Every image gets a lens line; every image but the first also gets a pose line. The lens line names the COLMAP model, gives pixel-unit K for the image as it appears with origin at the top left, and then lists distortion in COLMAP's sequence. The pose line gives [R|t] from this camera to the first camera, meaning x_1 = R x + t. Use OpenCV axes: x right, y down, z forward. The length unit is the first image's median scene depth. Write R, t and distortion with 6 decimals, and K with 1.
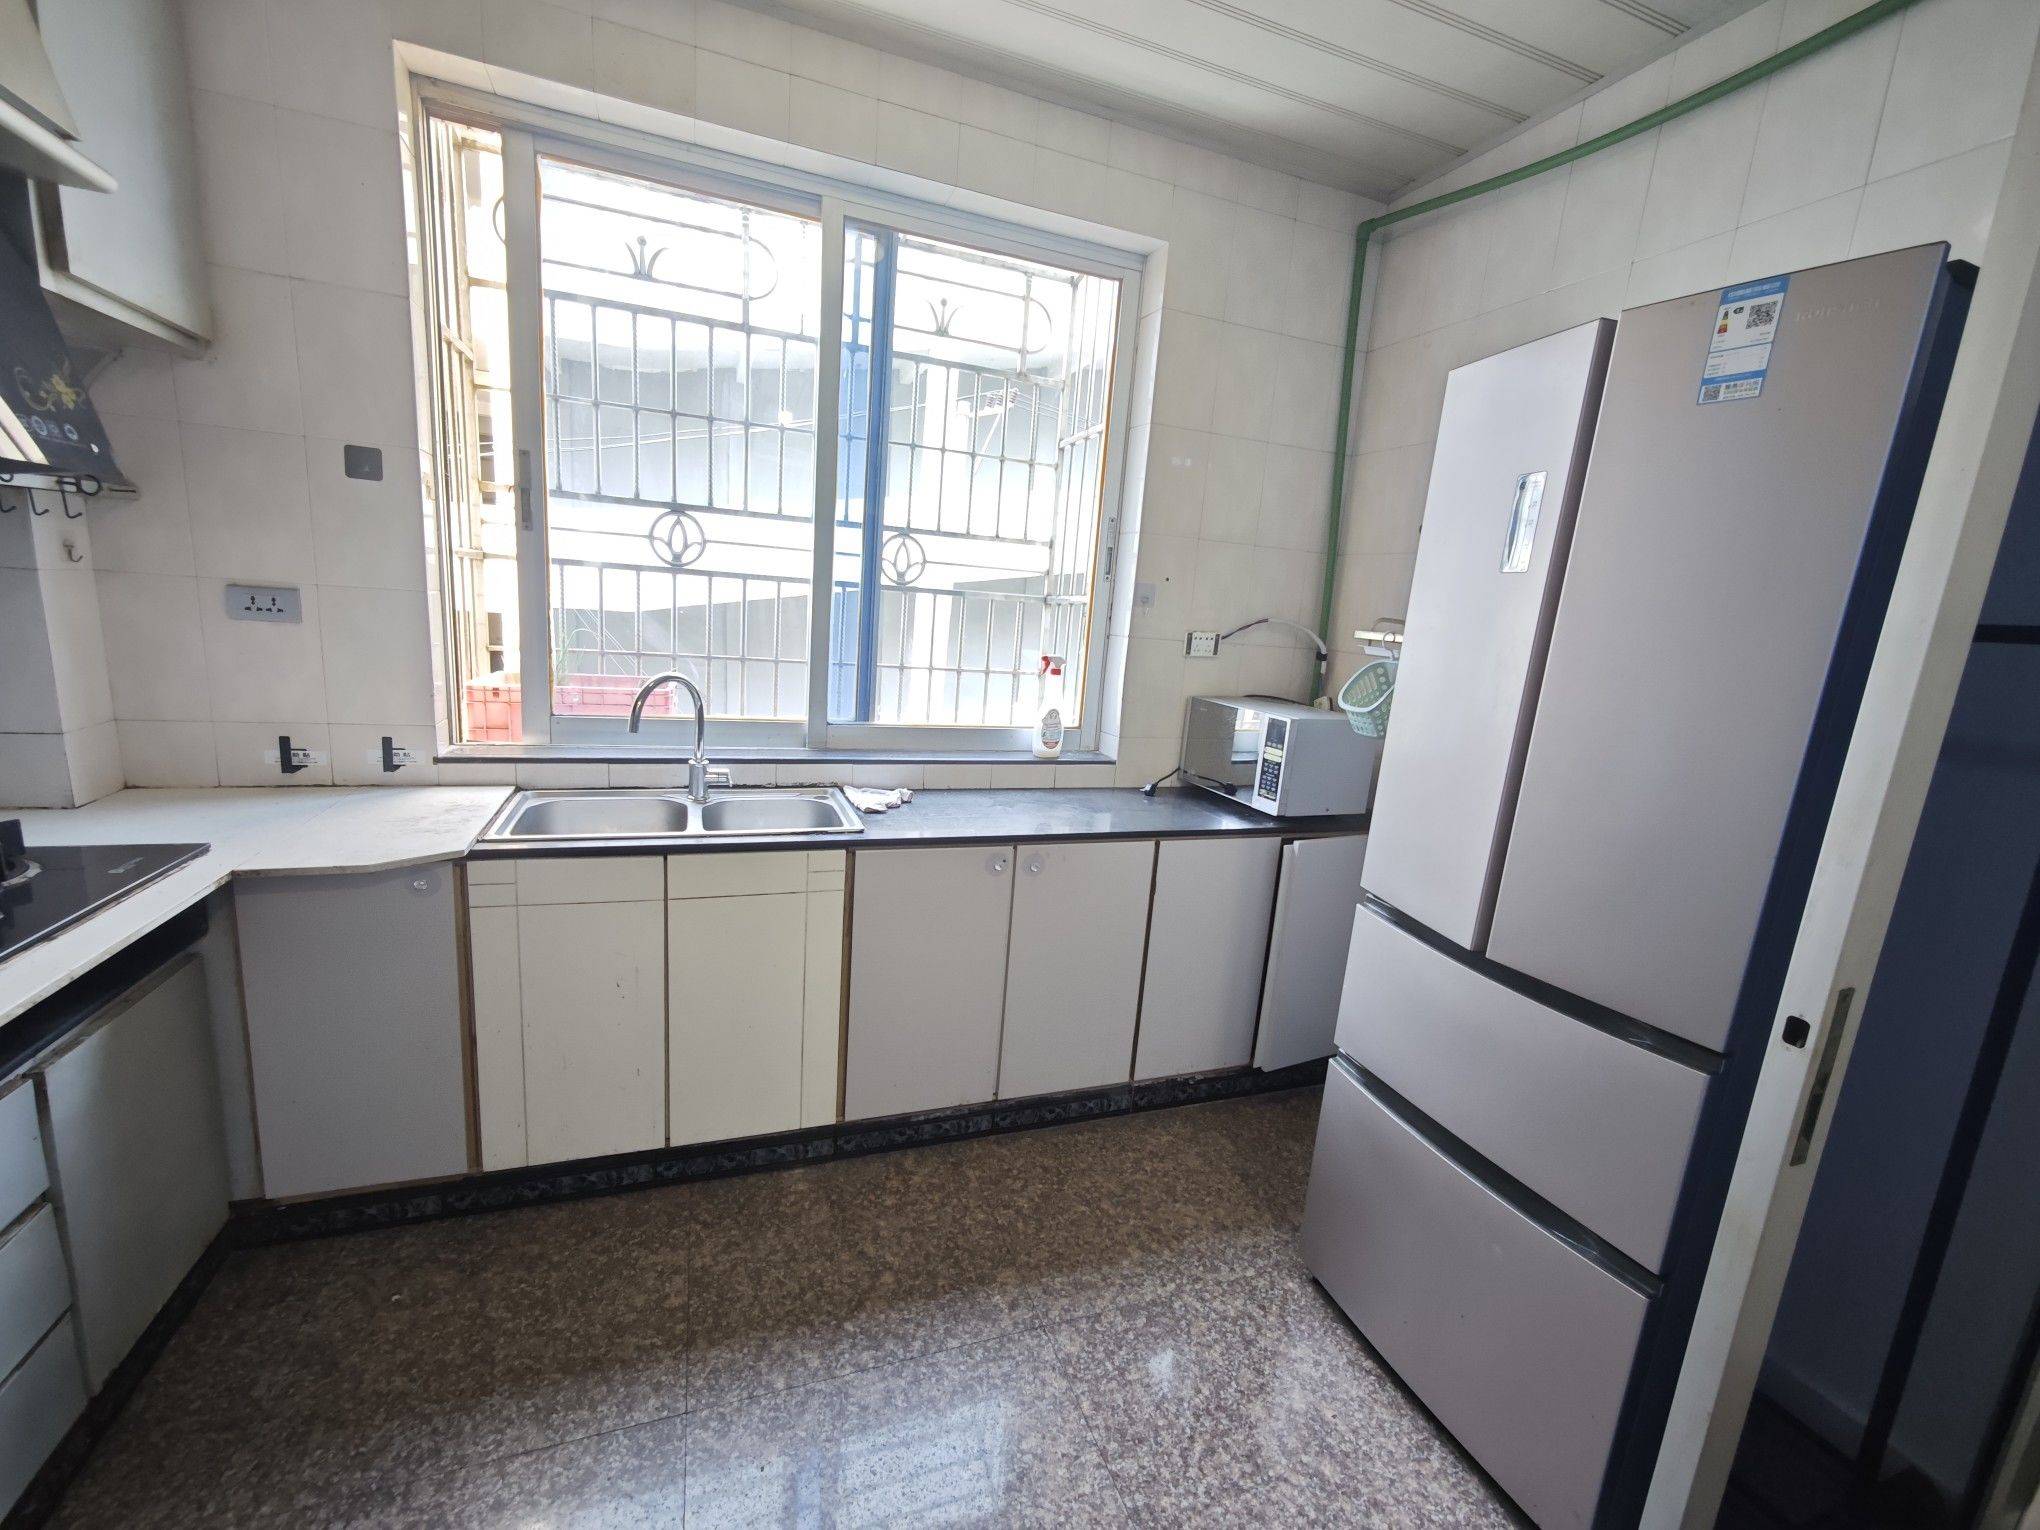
lens RADIAL K [[846.3, 0, 1020.0], [0, 846.3, 765.0], [0, 0, 1]] dist [0.000870, 0.000091]
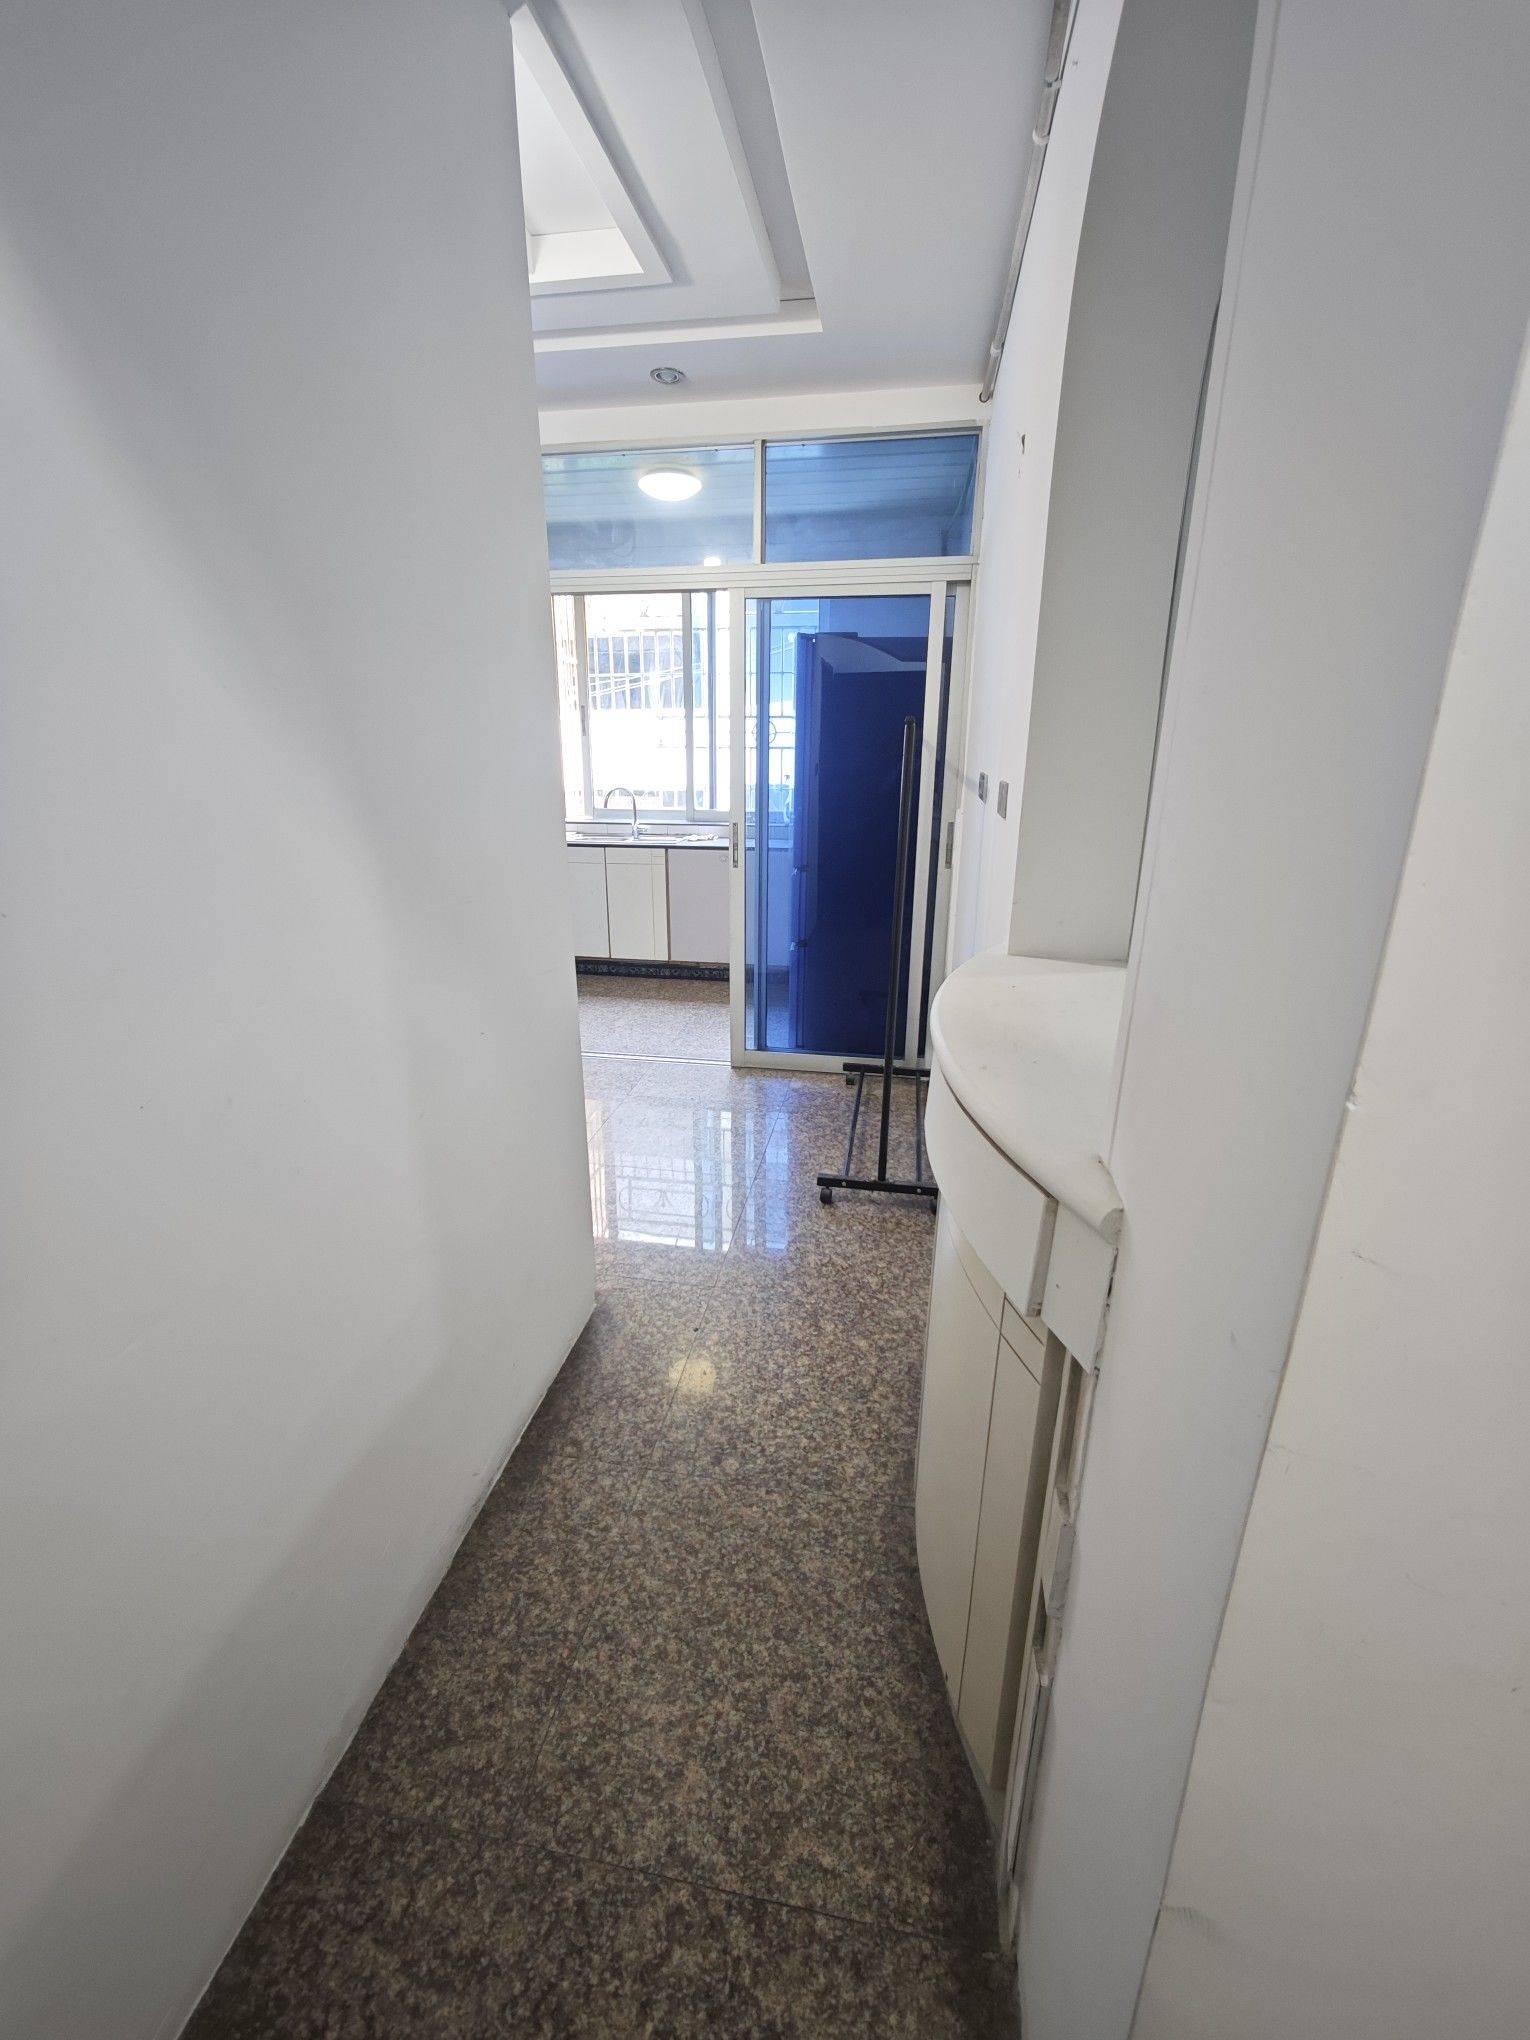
lens RADIAL K [[846.3, 0, 765.0], [0, 846.3, 1020.0], [0, 0, 1]] dist [0.000870, 0.000091]
pose [[0.864384, 0.082523, -0.496015, 1.482326], [-0.038781, 0.994444, 0.097865, 0.374546], [0.501335, -0.065357, 0.862781, -1.217875]]
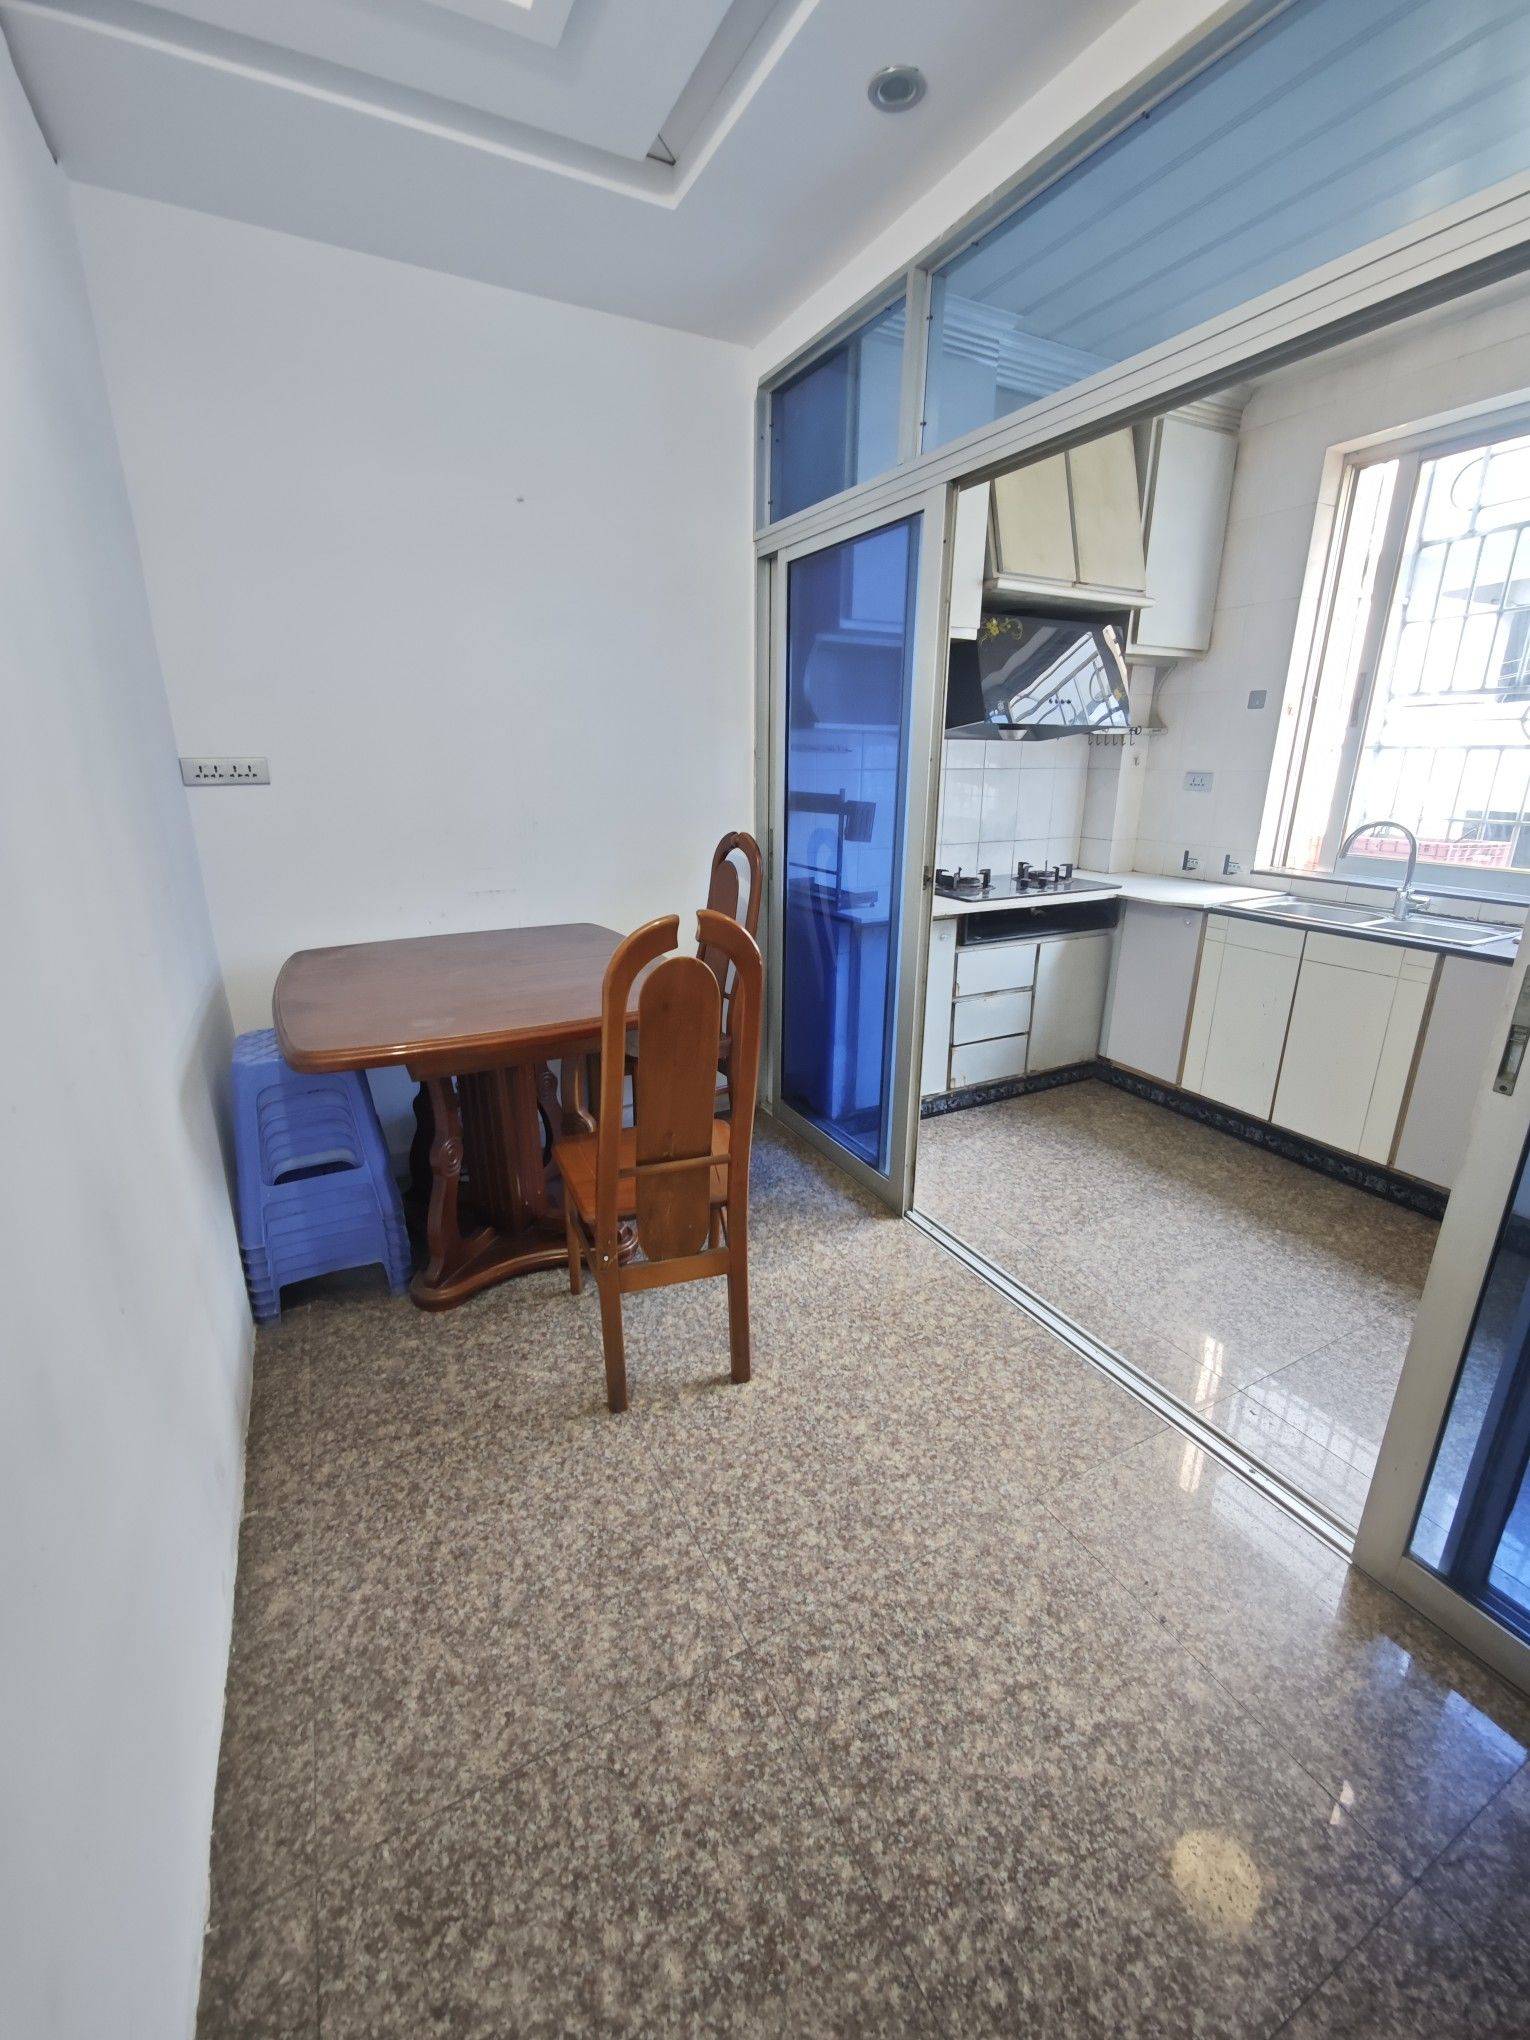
lens RADIAL K [[846.3, 0, 765.0], [0, 846.3, 1020.0], [0, 0, 1]] dist [0.000870, 0.000091]
pose [[0.132393, 0.218855, -0.966734, 0.967376], [-0.188119, 0.963141, 0.192278, 0.148154], [0.973182, 0.156405, 0.168684, -0.213258]]
